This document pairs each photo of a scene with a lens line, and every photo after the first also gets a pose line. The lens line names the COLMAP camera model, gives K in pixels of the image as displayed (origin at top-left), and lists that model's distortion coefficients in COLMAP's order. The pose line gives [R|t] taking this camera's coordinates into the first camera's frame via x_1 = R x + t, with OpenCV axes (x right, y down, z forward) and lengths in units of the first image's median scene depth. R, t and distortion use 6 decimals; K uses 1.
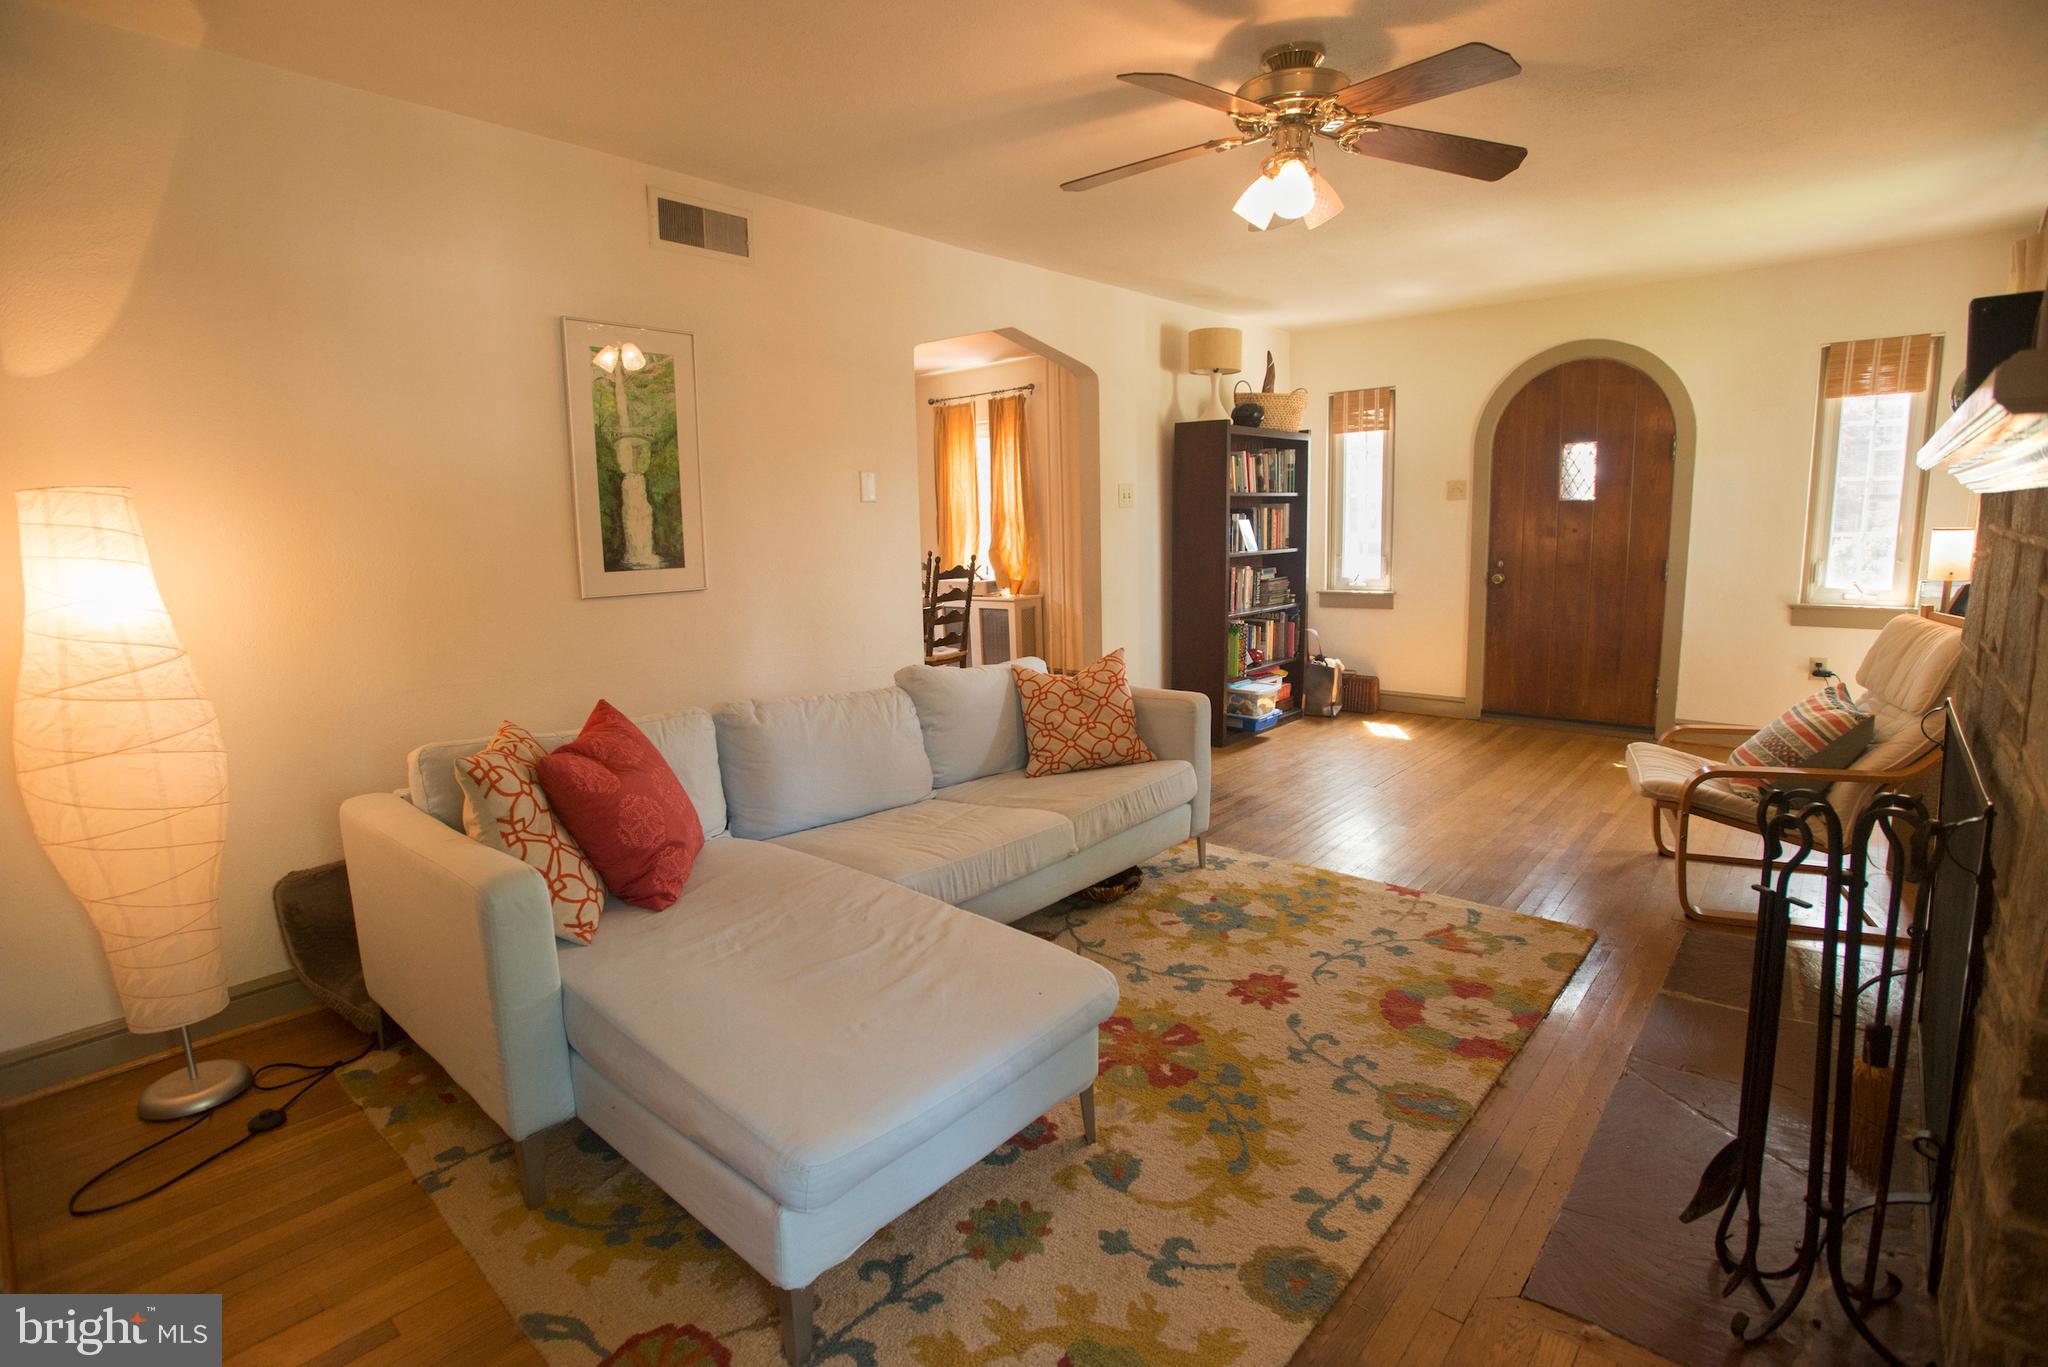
lens RADIAL K [[1007.2, 0, 1022.4], [0, 1007.2, 683.2], [0, 0, 1]] dist [-0.021326, 0.000541]
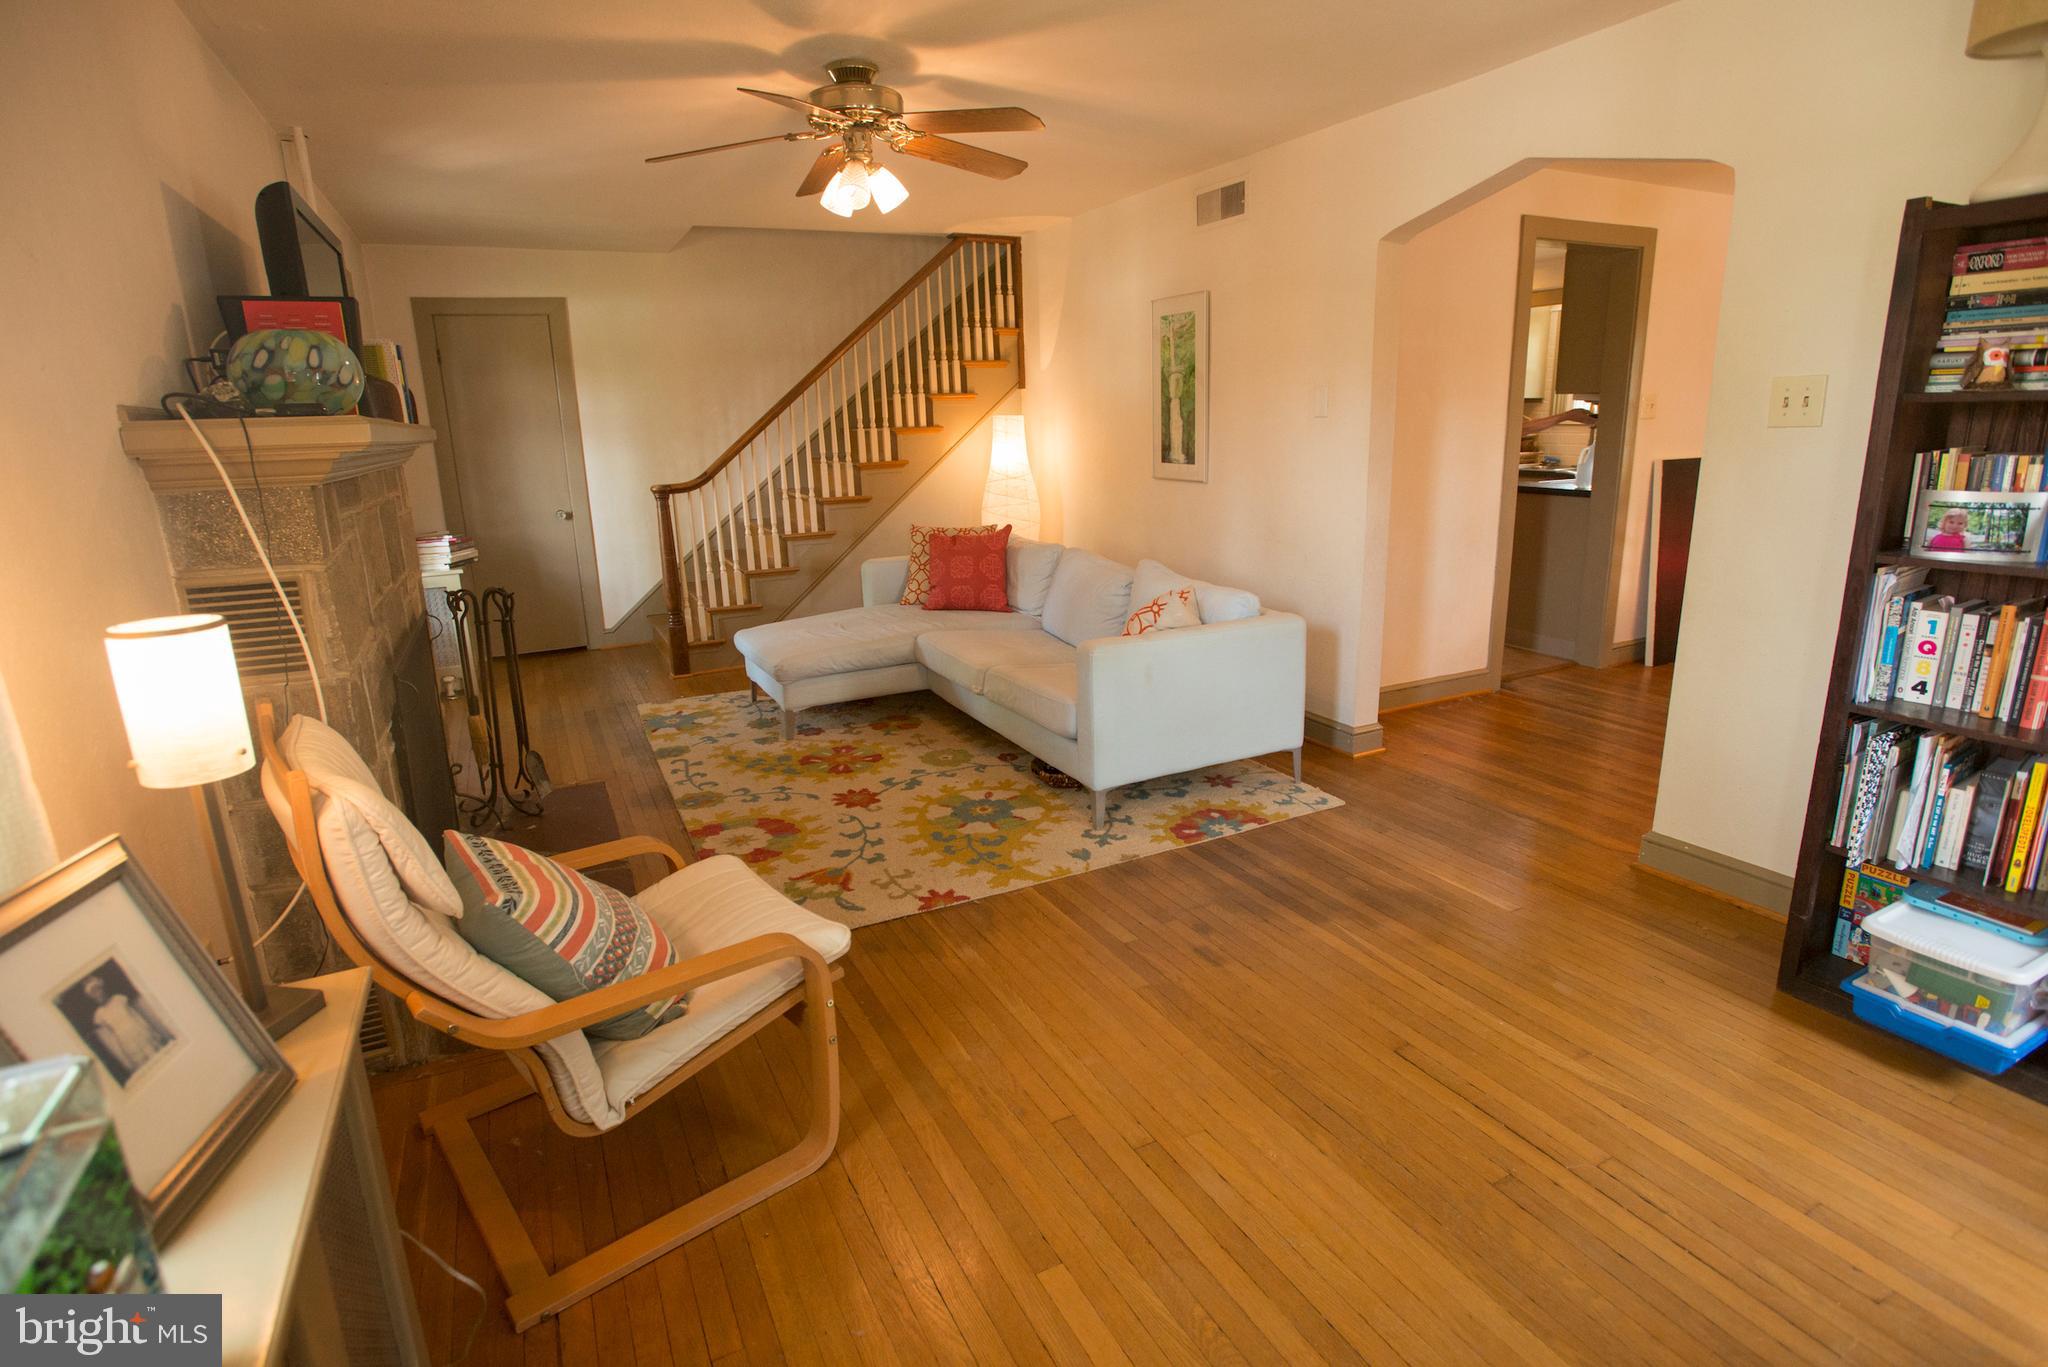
lens RADIAL K [[1007.2, 0, 1025.1], [0, 1007.2, 676.5], [0, 0, 1]] dist [-0.021326, 0.000541]
pose [[-0.382127, 0.261326, -0.886390, 1.234261], [-0.109441, 0.939635, 0.324204, -0.305056], [0.917607, 0.220894, -0.330460, 1.503798]]
